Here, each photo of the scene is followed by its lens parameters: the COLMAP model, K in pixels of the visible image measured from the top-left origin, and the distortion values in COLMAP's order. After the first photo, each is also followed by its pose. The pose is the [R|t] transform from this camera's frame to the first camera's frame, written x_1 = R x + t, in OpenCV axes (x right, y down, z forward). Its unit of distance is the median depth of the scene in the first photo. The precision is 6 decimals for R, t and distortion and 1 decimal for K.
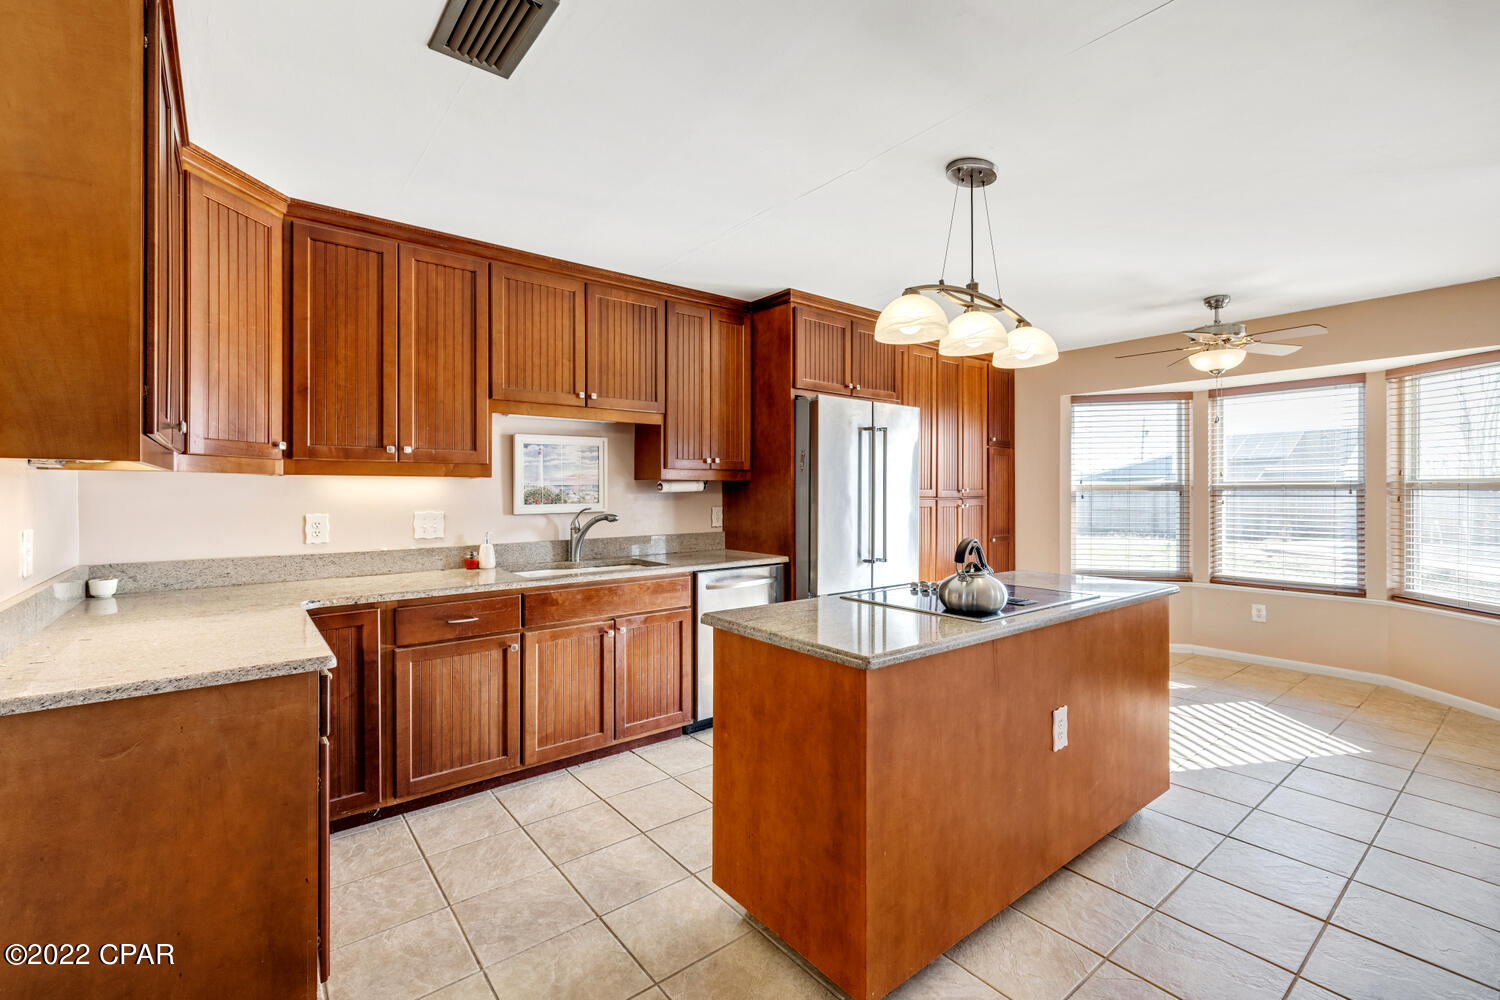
lens RADIAL K [[646.8, 0, 747.4], [0, 646.8, 493.6], [0, 0, 1]] dist [0.000524, 0.000108]
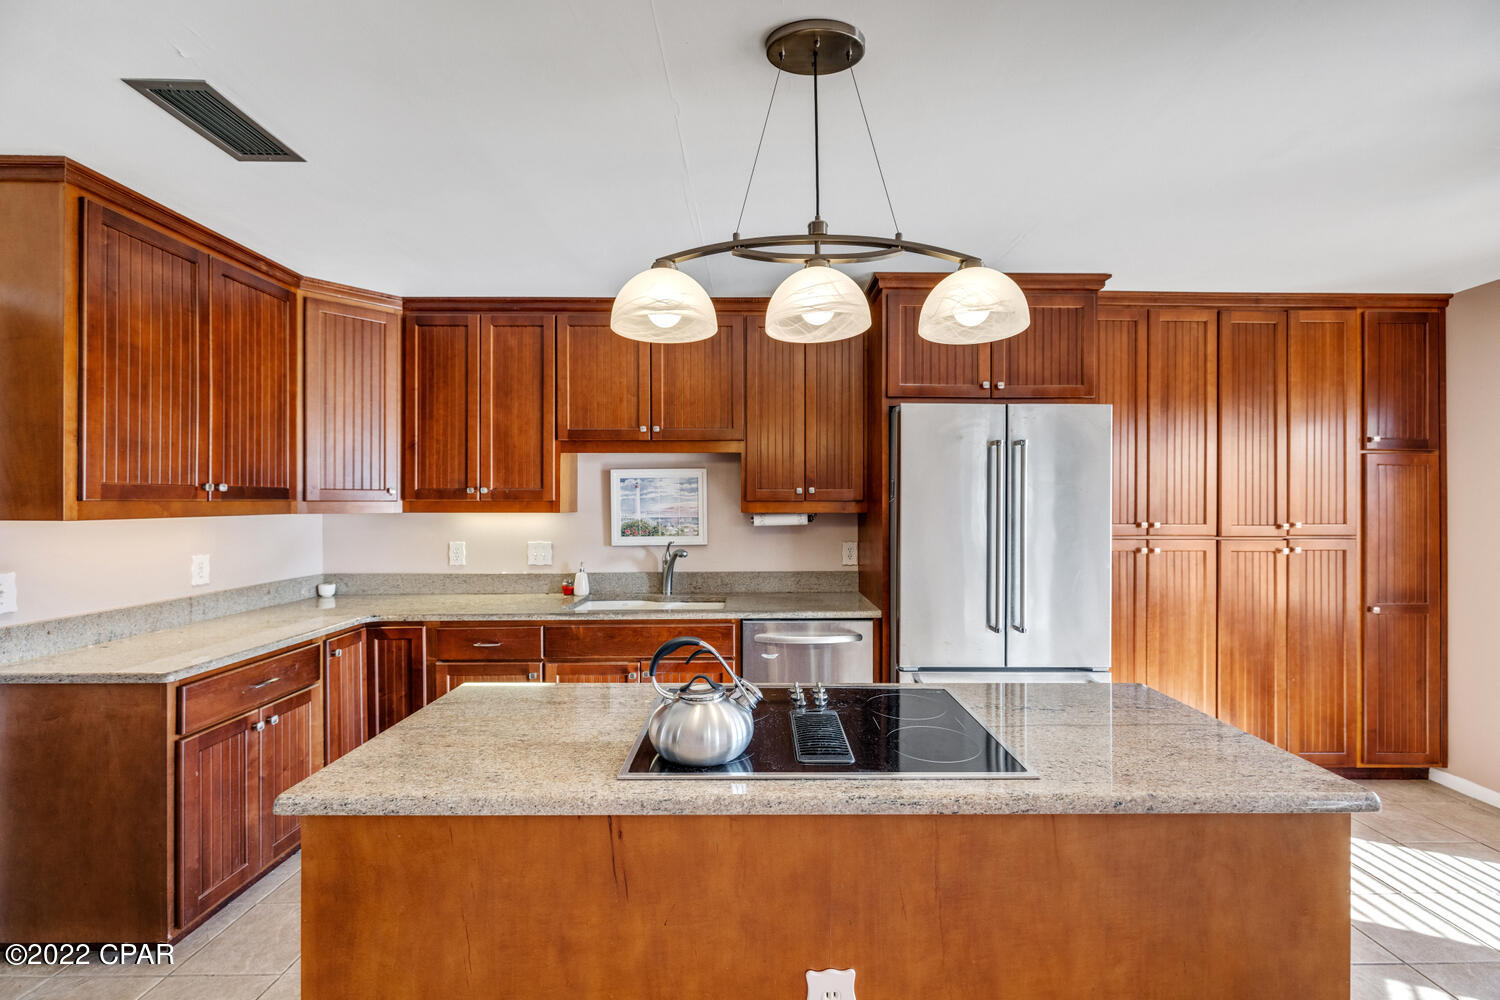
lens RADIAL K [[630.5, 0, 766.2], [0, 630.5, 503.1], [0, 0, 1]] dist [-0.000325, 0.000023]
pose [[0.793747, 0.001377, -0.608246, 0.449018], [-0.002997, 0.999994, -0.001646, -0.035128], [0.608241, 0.003130, 0.793747, 0.322427]]
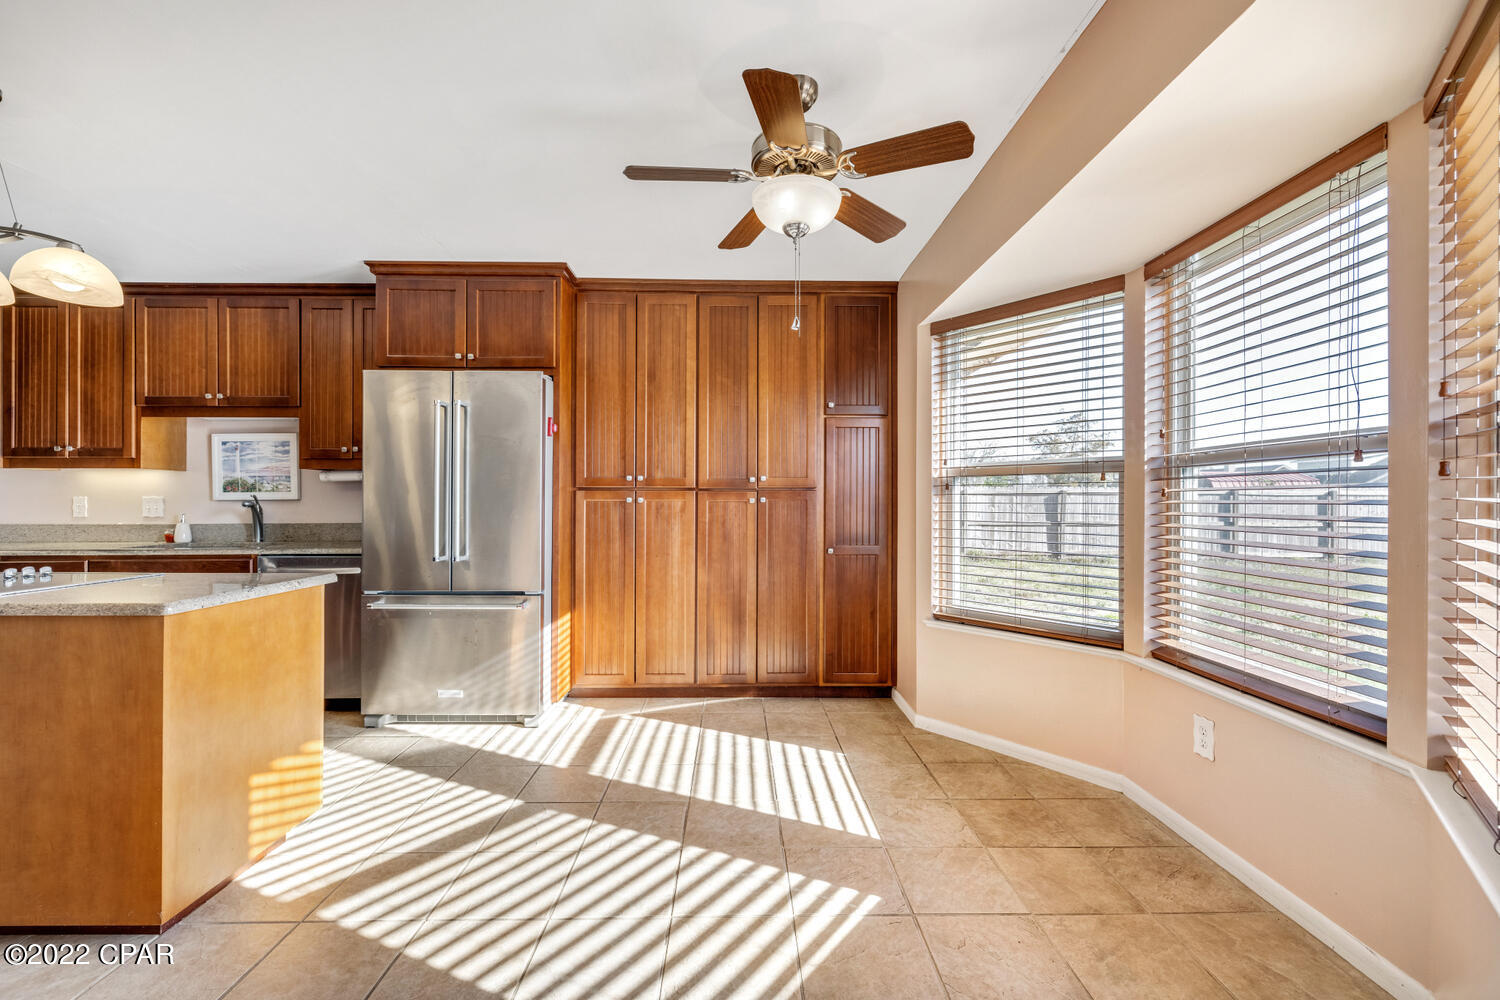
lens RADIAL K [[624.1, 0, 750.0], [0, 624.1, 500.0], [0, 0, 1]] dist [-0.001325, -0.000278]
pose [[0.797993, -0.000574, -0.602667, 1.104202], [-0.003526, 0.999978, -0.005622, 0.033508], [0.602657, 0.006611, 0.797973, 0.646761]]
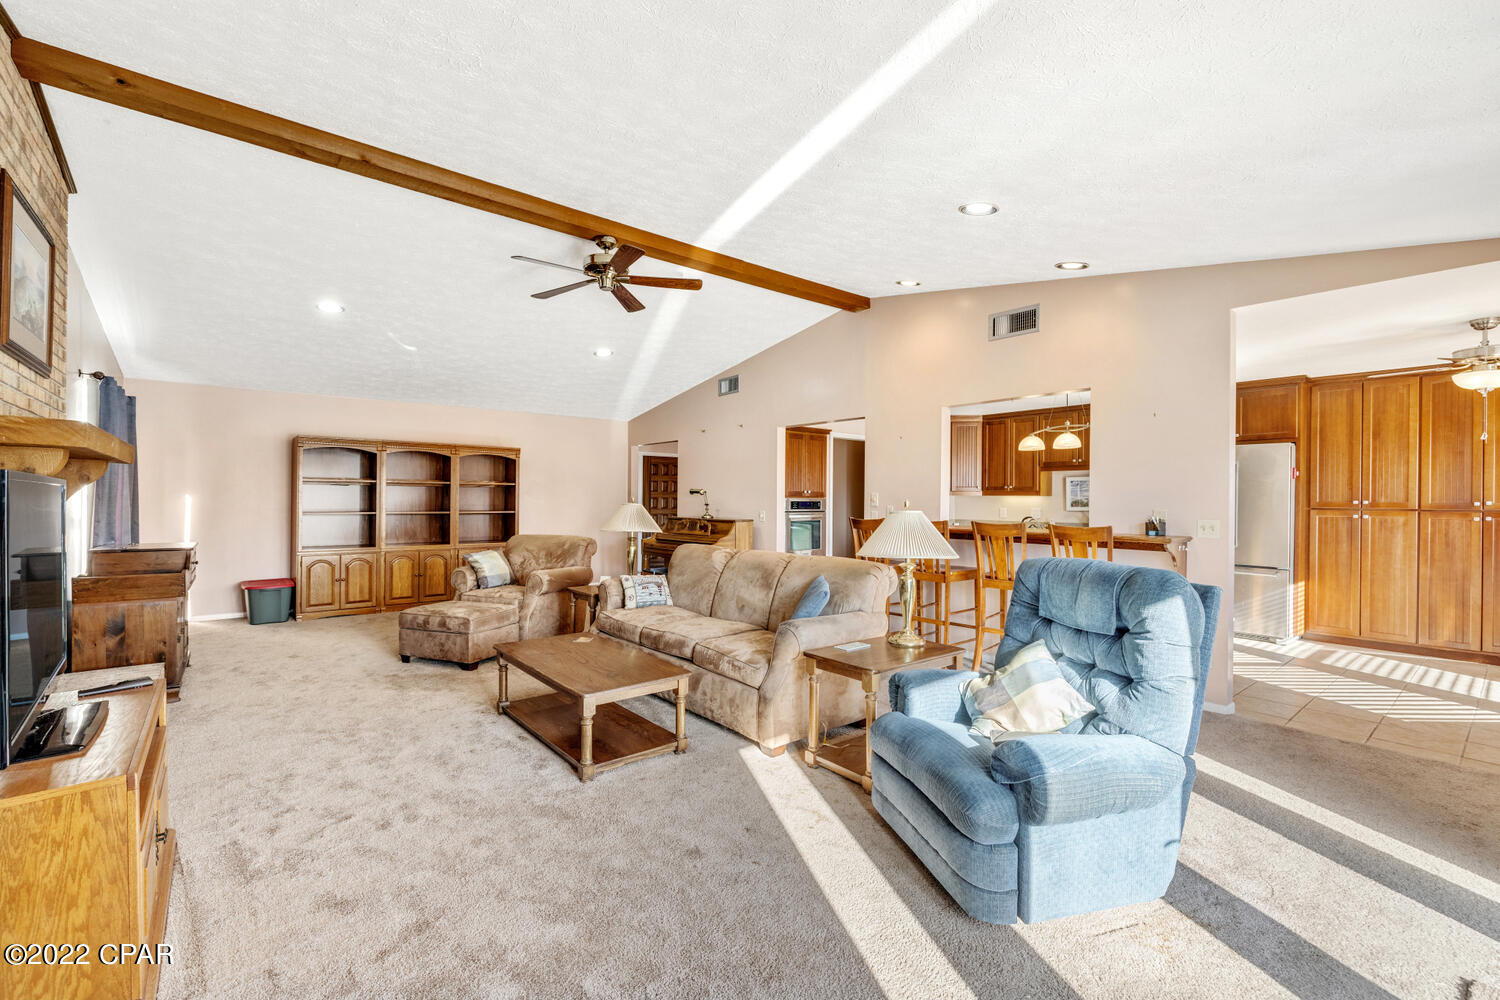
lens RADIAL K [[641.0, 0, 743.4], [0, 641.0, 499.4], [0, 0, 1]] dist [0.001476, 0.000187]
pose [[0.015985, 0.002451, -0.999869, 1.929188], [-0.009500, 0.999952, 0.002299, -0.003971], [0.999827, 0.009462, 0.016007, -0.231488]]
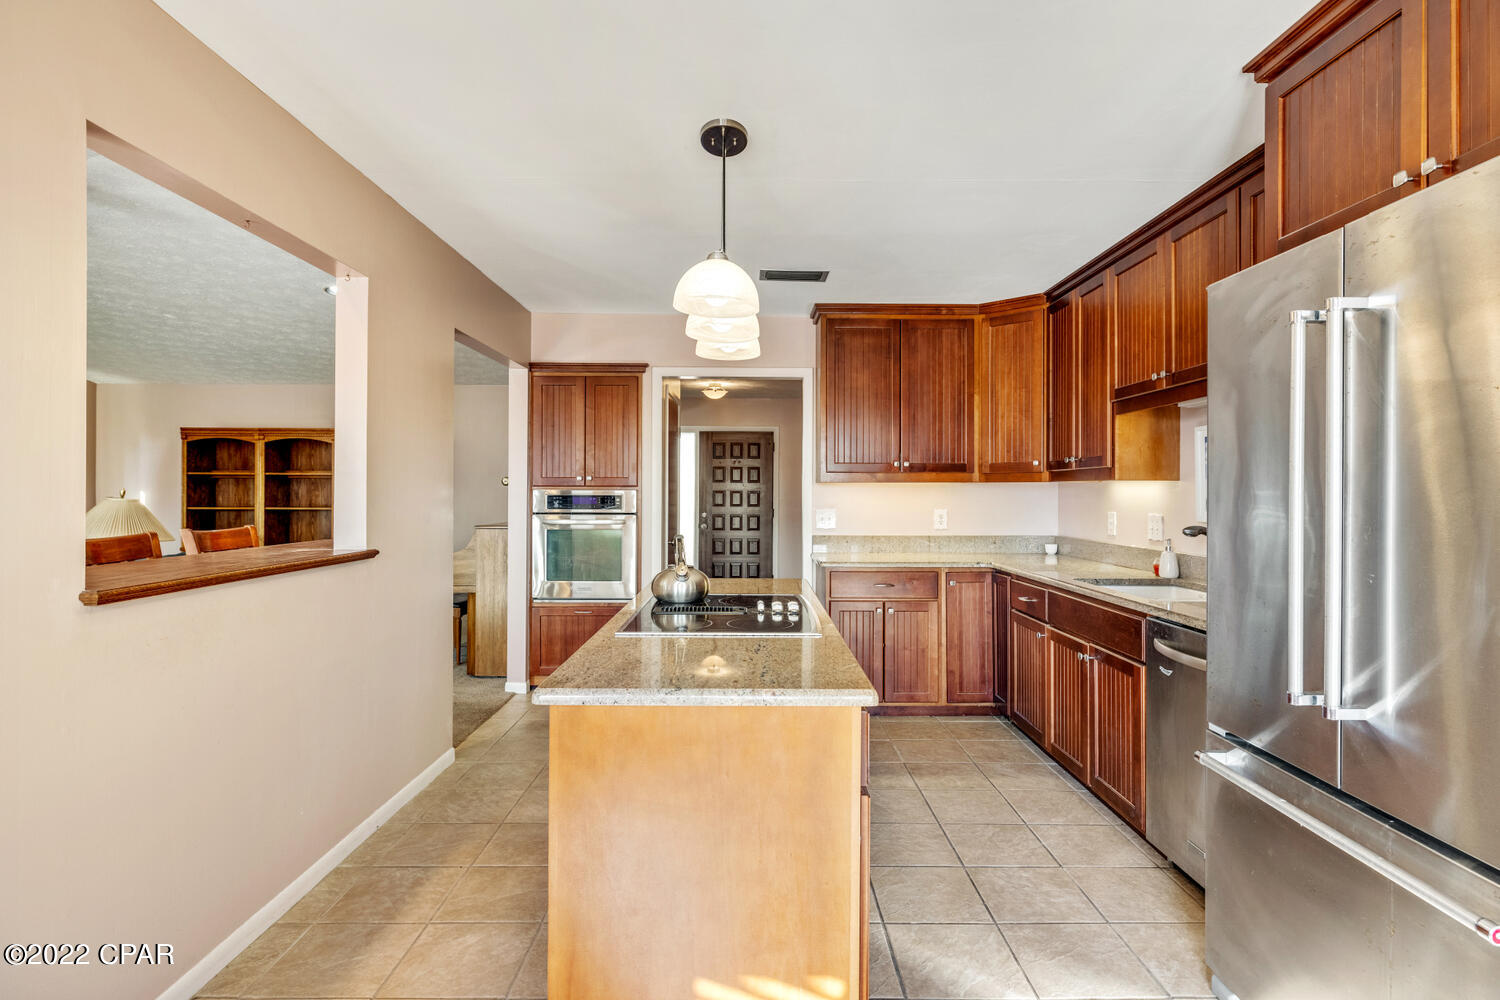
lens RADIAL K [[771.3, 0, 750.0], [0, 771.3, 500.0], [0, 0, 1]] dist [-0.000599, -0.000252]
pose [[-0.616005, 0.007263, -0.787709, 0.769712], [-0.005937, 0.999886, 0.013863, -0.006613], [0.787720, 0.013217, -0.615892, 1.115760]]
